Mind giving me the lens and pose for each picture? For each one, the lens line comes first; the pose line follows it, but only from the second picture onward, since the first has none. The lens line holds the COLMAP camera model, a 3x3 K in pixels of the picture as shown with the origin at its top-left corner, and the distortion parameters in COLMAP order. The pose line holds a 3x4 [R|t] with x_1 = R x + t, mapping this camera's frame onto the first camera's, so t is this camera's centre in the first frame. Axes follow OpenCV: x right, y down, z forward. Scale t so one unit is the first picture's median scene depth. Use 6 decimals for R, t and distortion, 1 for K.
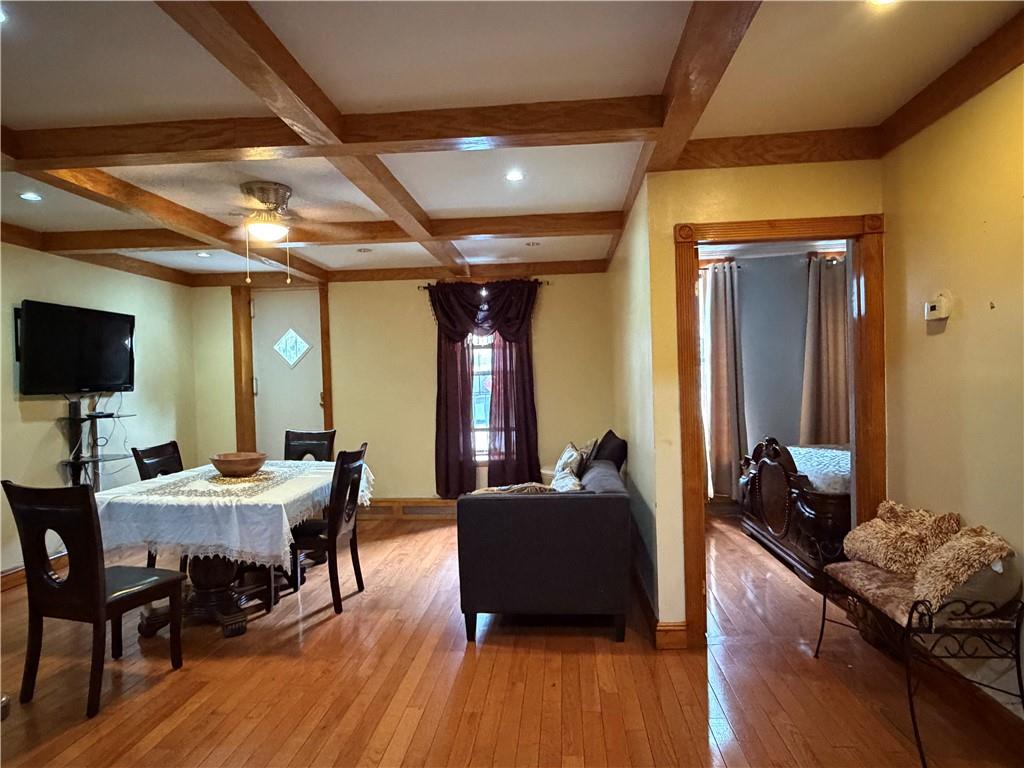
lens RADIAL K [[606.3, 0, 508.1], [0, 606.3, 387.9], [0, 0, 1]] dist [0.000376, 0.003341]
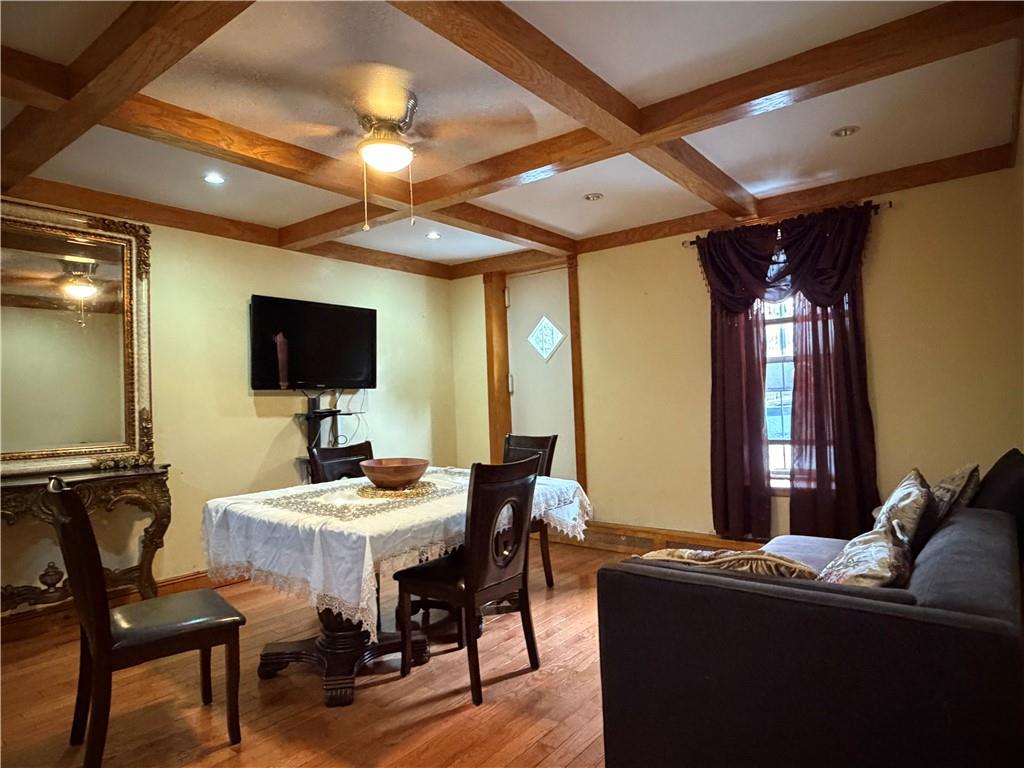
lens RADIAL K [[606.9, 0, 510.9], [0, 606.9, 390.8], [0, 0, 1]] dist [-0.002140, 0.001443]
pose [[0.837174, -0.011563, -0.546815, 0.100580], [0.005625, 0.999906, -0.012533, 0.026112], [0.546908, 0.007416, 0.837160, 0.364891]]
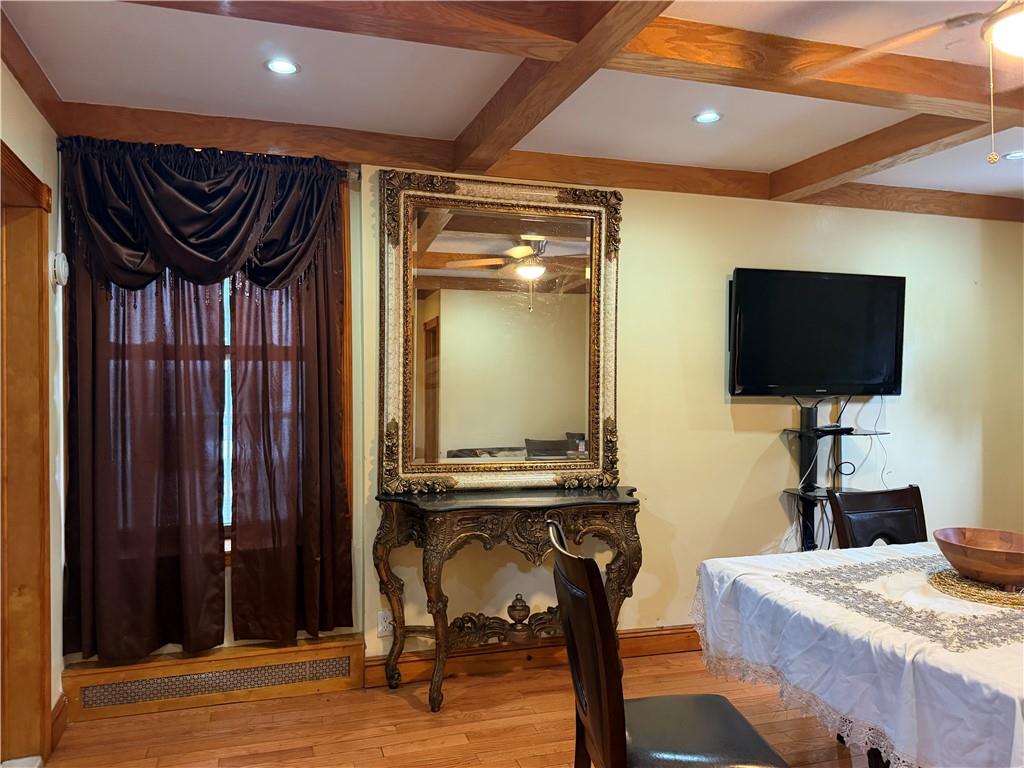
lens RADIAL K [[757.0, 0, 517.7], [0, 757.0, 384.5], [0, 0, 1]] dist [0.132836, -0.197144]
pose [[0.393802, 0.022131, -0.918929, -0.030121], [-0.024562, 0.999606, 0.013548, -0.008358], [0.918867, 0.017236, 0.394191, 0.355345]]
